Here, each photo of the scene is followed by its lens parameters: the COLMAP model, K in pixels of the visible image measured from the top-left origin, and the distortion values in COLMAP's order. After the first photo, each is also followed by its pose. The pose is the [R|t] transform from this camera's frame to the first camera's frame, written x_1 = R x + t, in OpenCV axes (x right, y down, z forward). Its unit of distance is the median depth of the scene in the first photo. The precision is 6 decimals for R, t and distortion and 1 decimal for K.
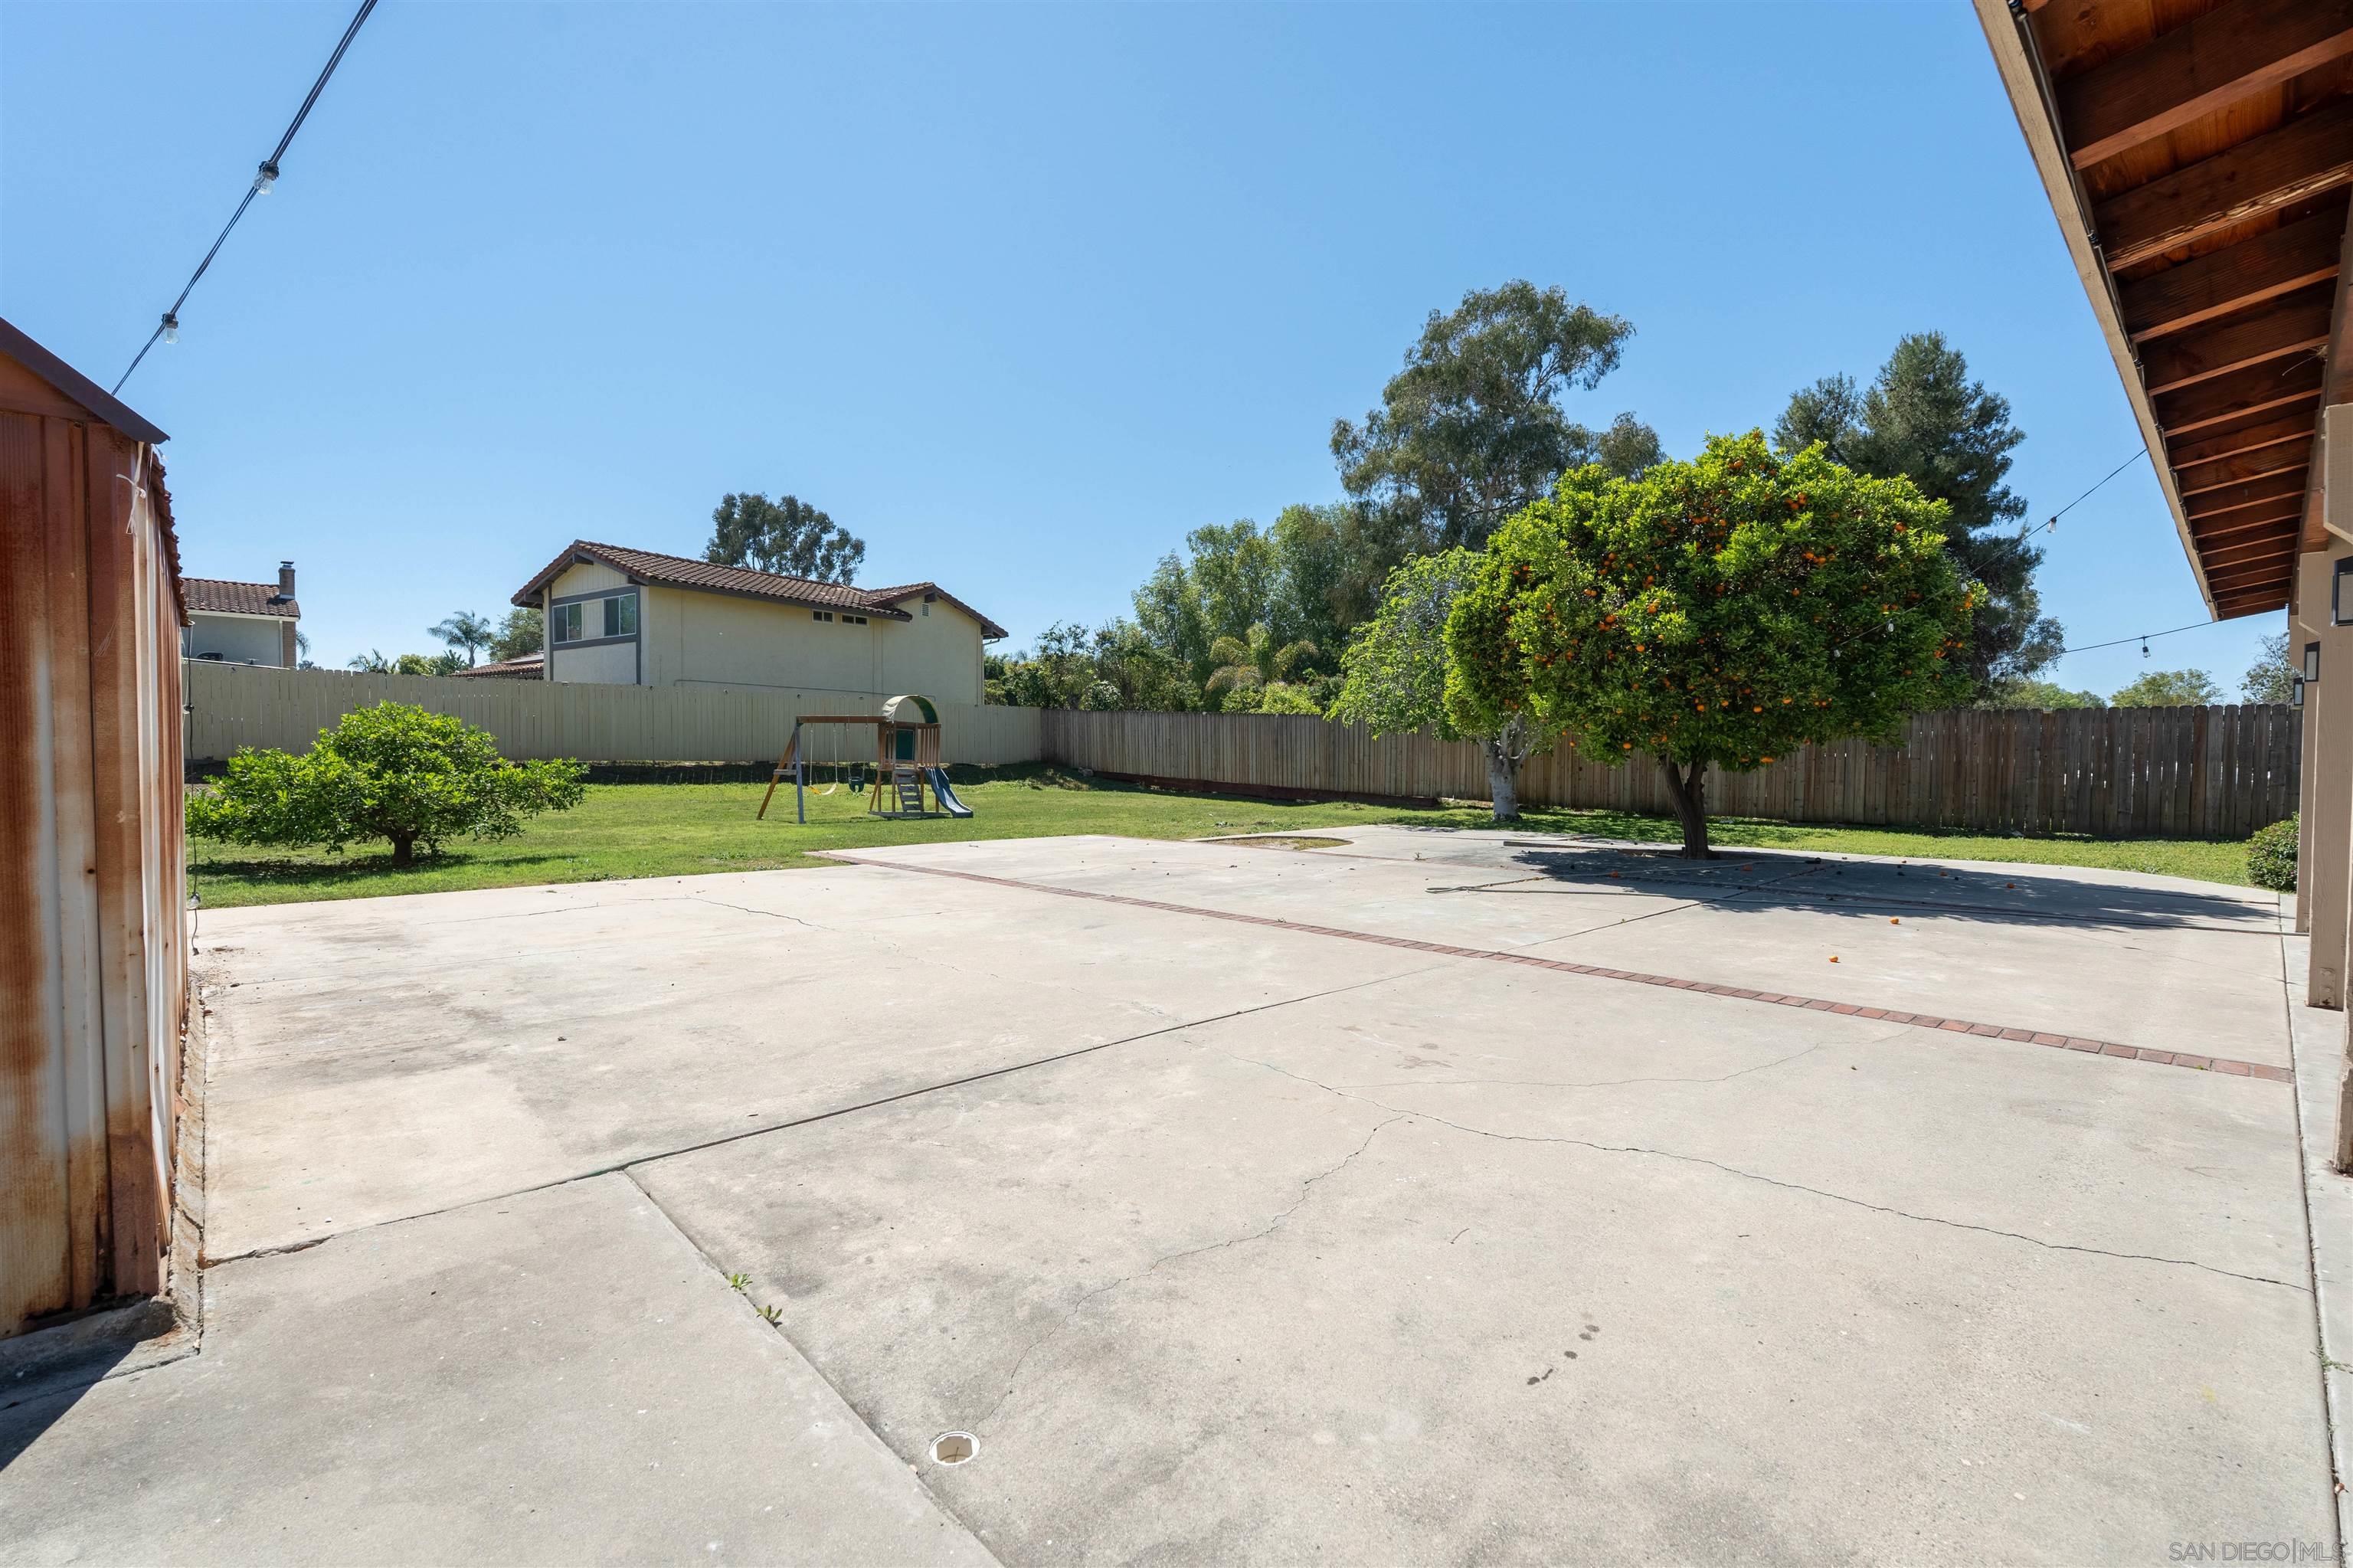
lens RADIAL K [[1037.7, 0, 1183.4], [0, 1037.7, 774.0], [0, 0, 1]] dist [-0.002317, -0.000261]
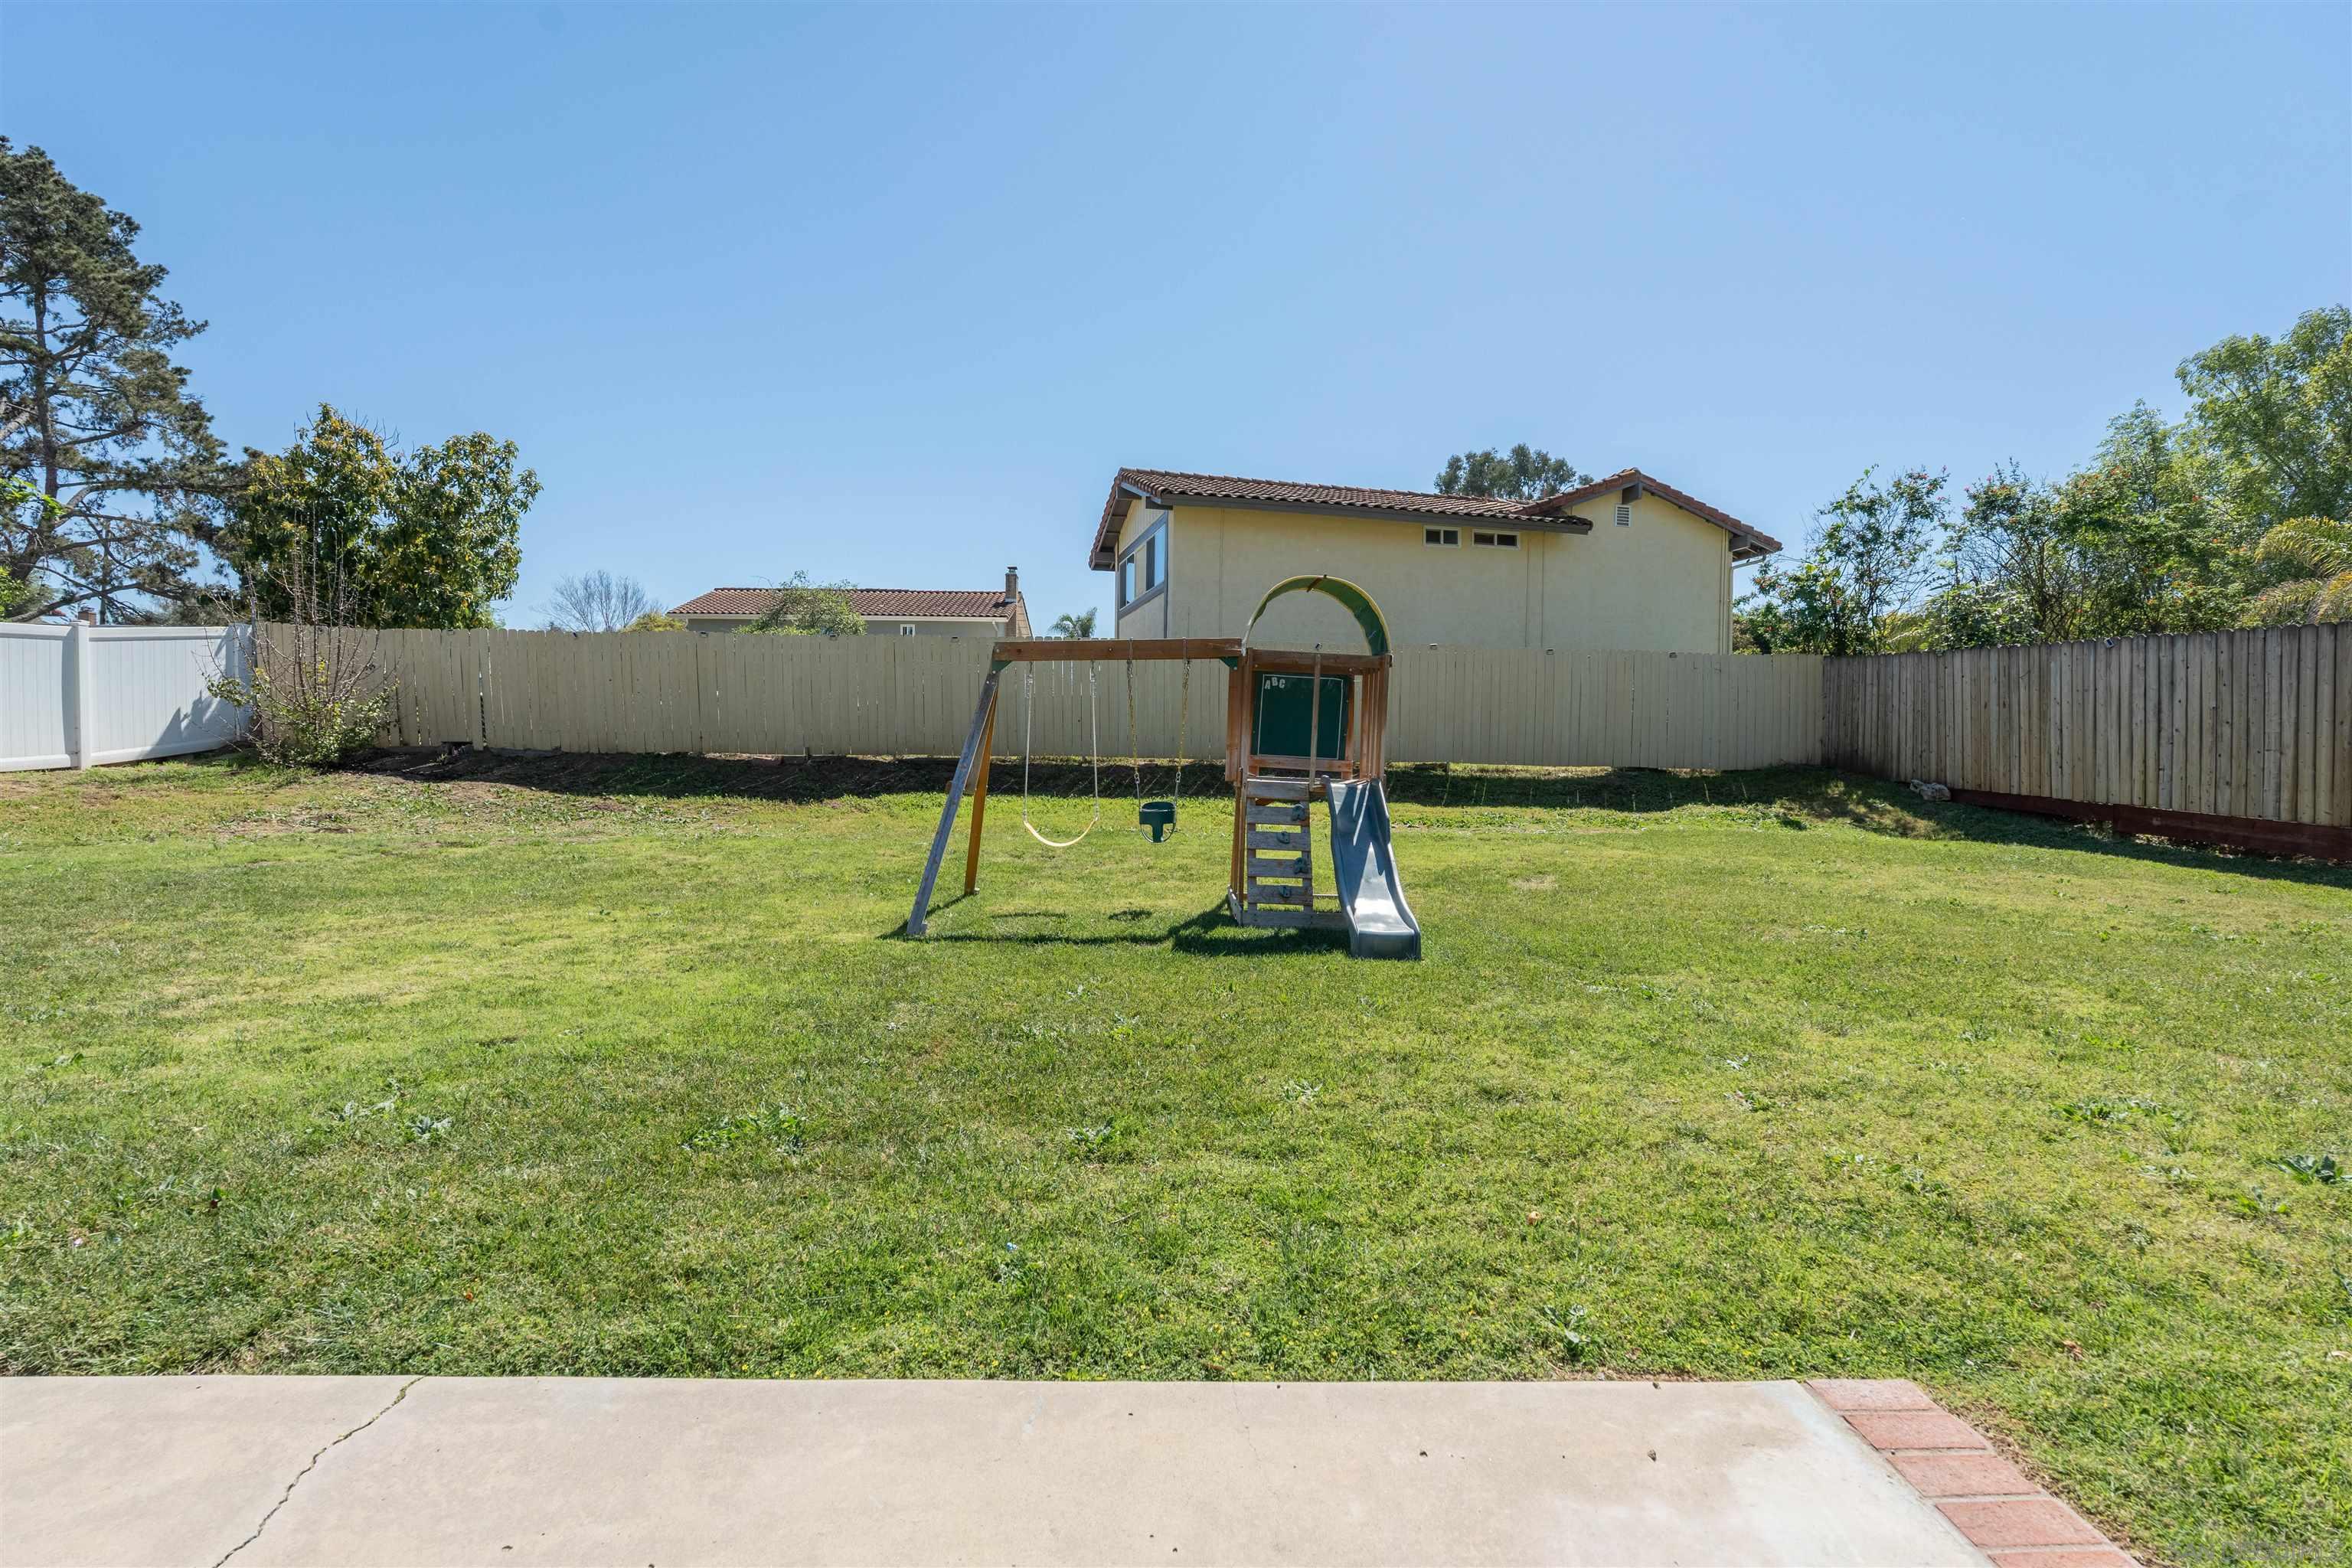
lens RADIAL K [[1037.2, 0, 1182.9], [0, 1037.2, 774.0], [0, 0, 1]] dist [-0.002317, -0.000261]
pose [[0.741966, 0.017889, -0.670199, -0.032404], [-0.018064, 0.999814, 0.006689, -0.005613], [0.670194, 0.007143, 0.742151, 0.426287]]
